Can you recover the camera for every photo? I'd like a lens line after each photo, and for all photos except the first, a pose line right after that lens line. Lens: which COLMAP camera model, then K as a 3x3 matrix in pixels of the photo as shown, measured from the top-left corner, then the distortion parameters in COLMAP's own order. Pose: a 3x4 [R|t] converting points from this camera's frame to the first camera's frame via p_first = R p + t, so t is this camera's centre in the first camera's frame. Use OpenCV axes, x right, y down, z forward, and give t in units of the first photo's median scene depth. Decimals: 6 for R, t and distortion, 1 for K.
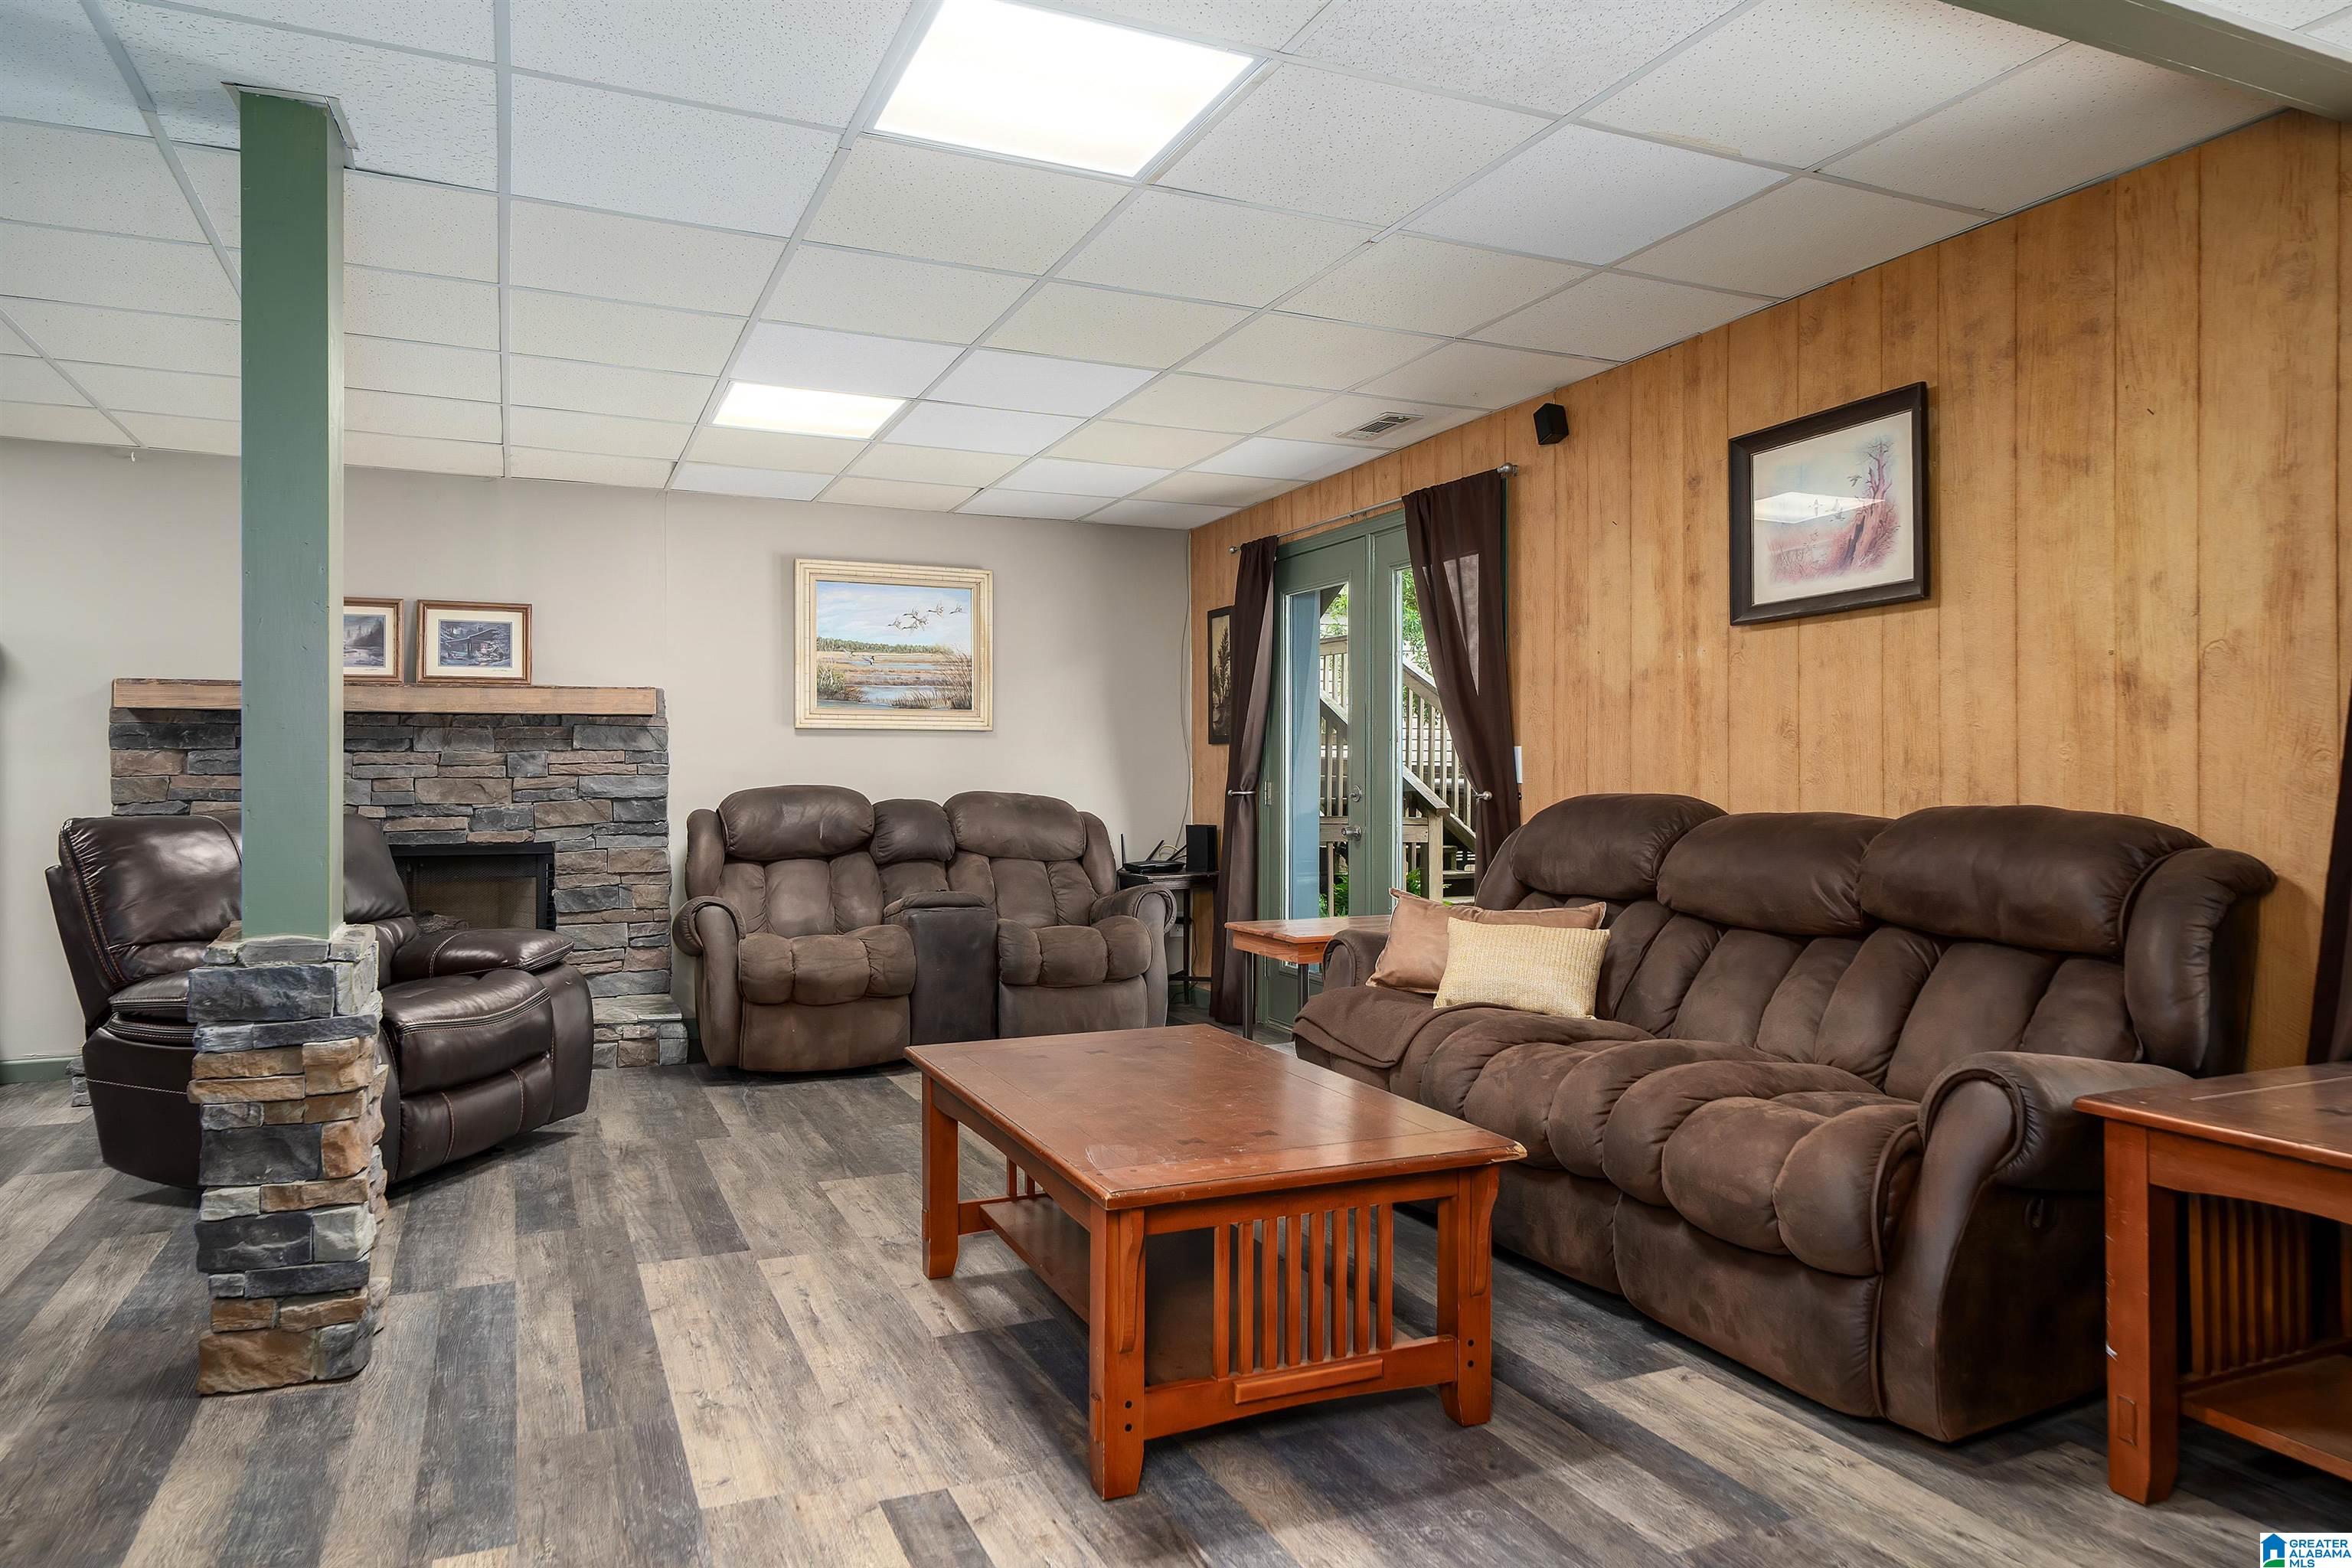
lens RADIAL K [[1415.1, 0, 1174.4], [0, 1415.1, 778.6], [0, 0, 1]] dist [-0.002732, 0.000317]
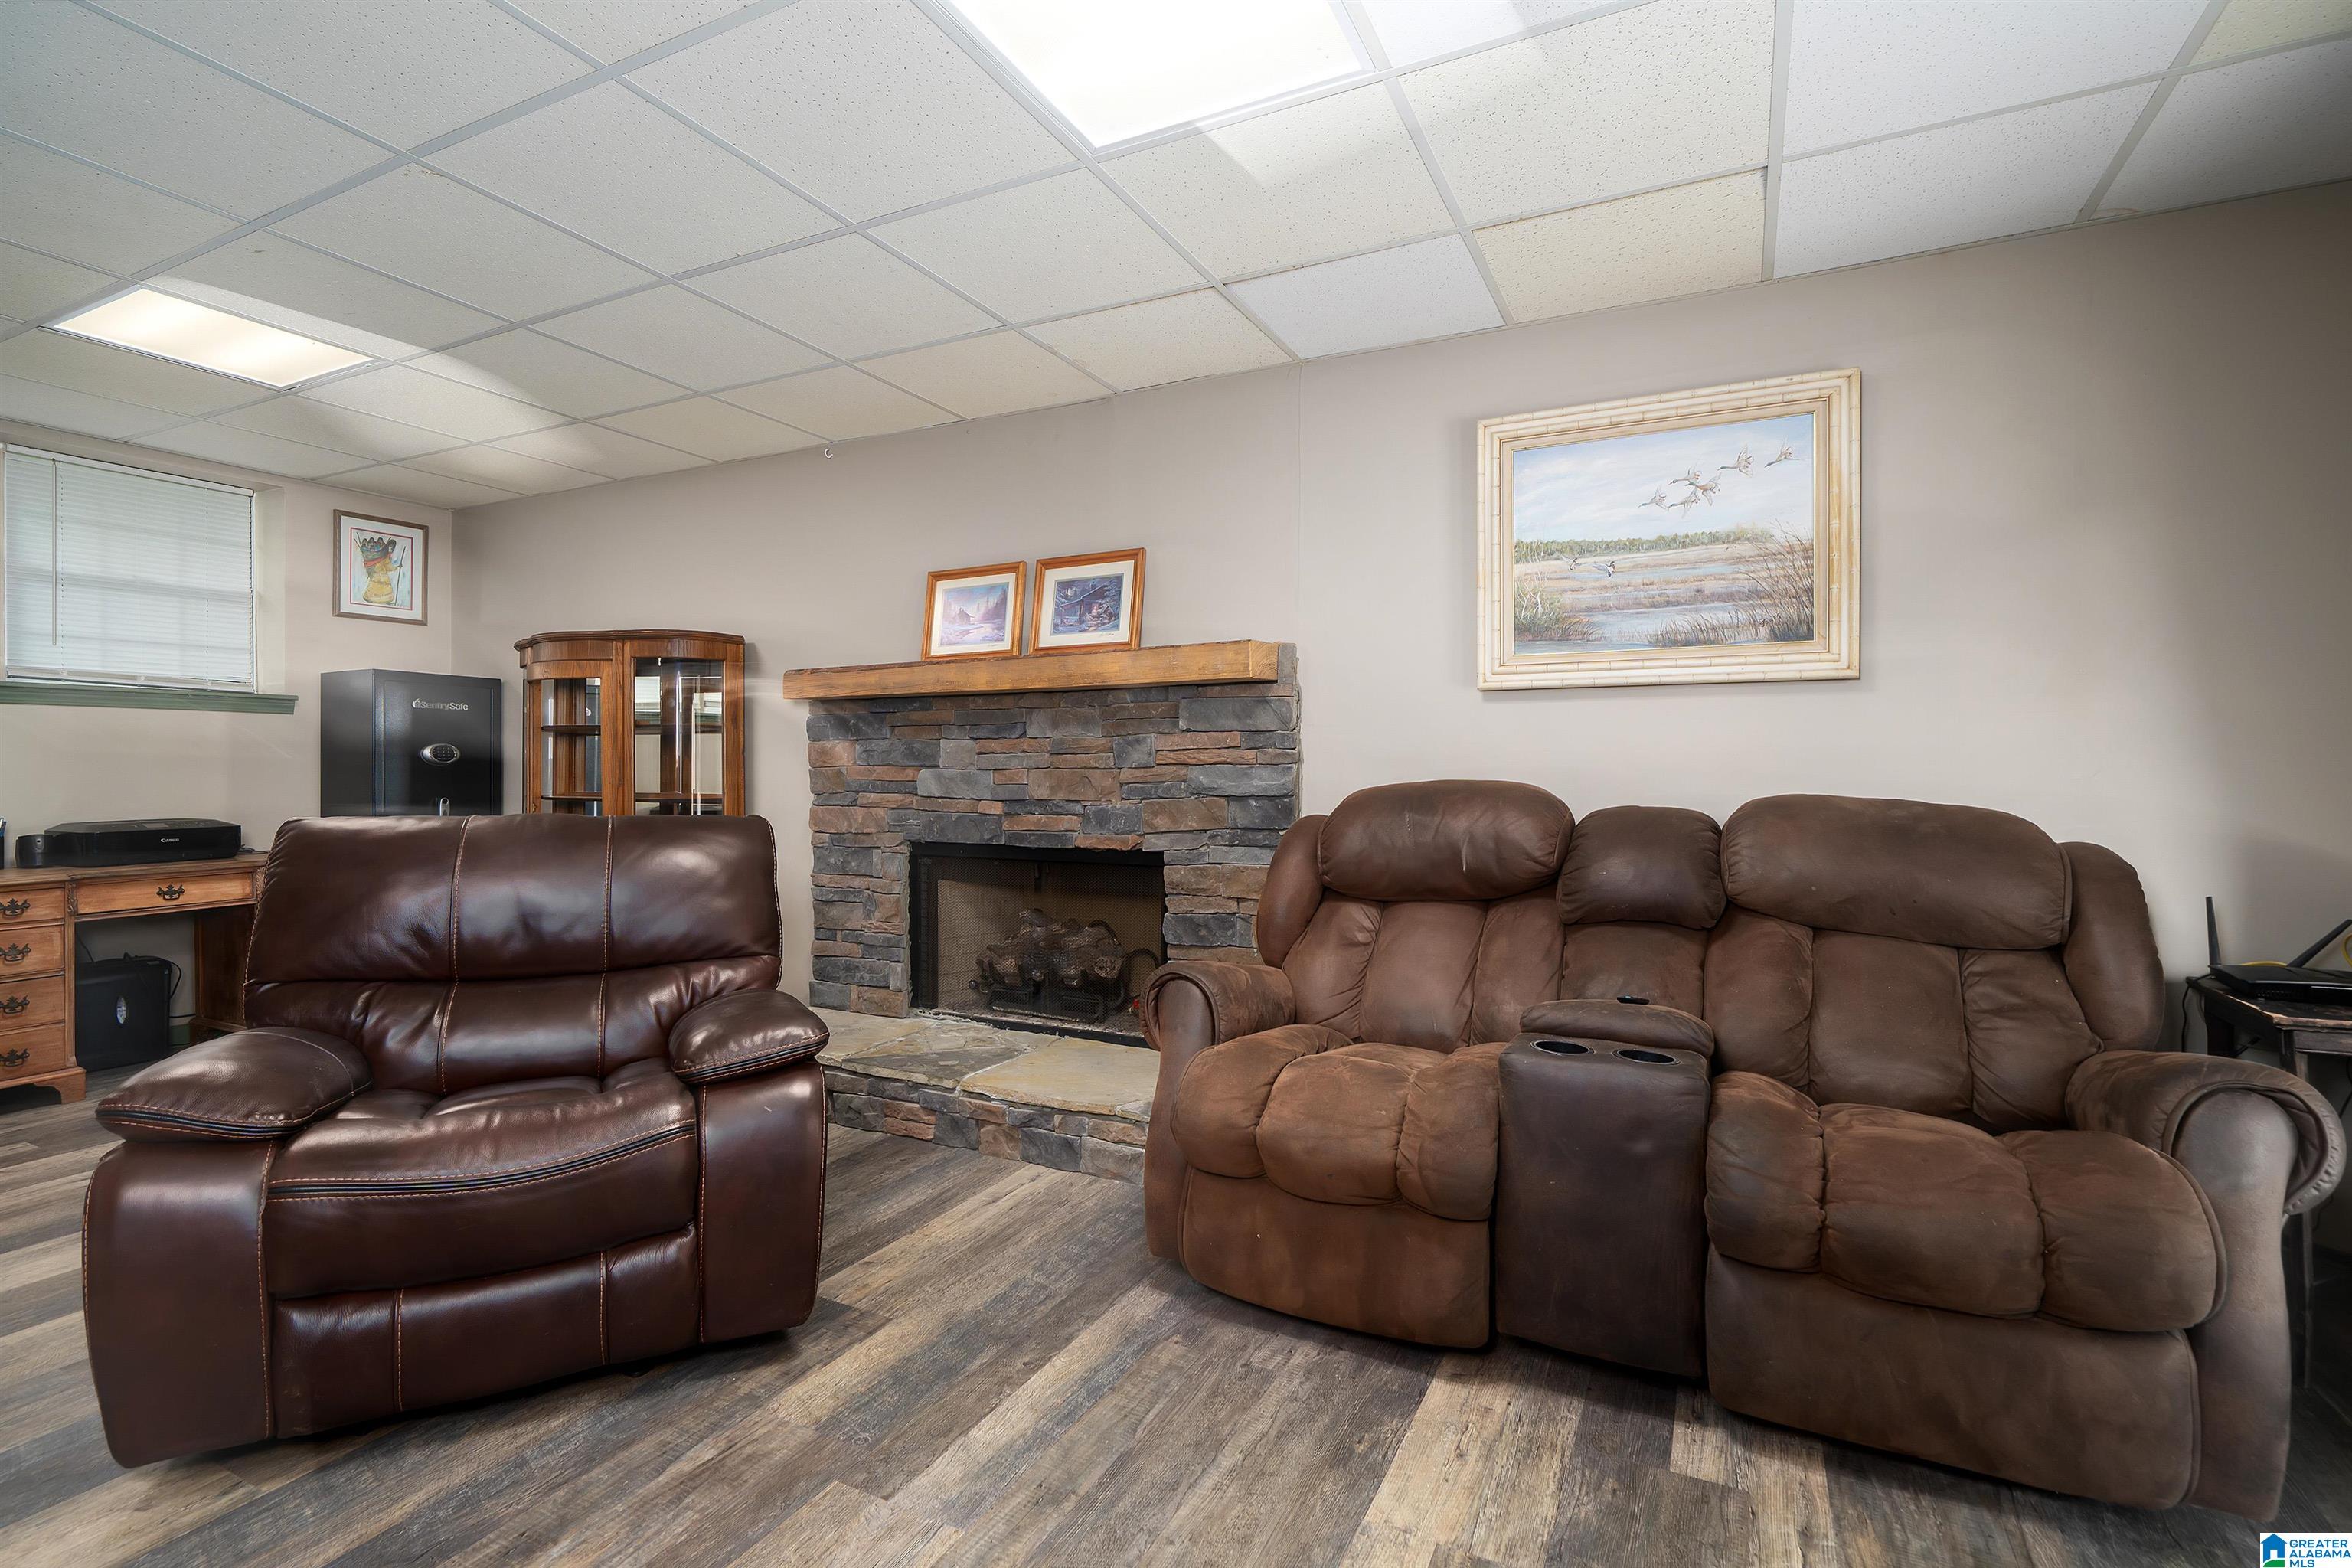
lens RADIAL K [[1096.4, 0, 1175.7], [0, 1096.4, 771.5], [0, 0, 1]] dist [-0.007731, 0.001604]
pose [[0.618882, 0.002605, -0.785479, 0.037085], [0.000908, 0.999991, 0.004032, -0.001213], [0.785483, -0.003209, 0.618875, 0.665125]]
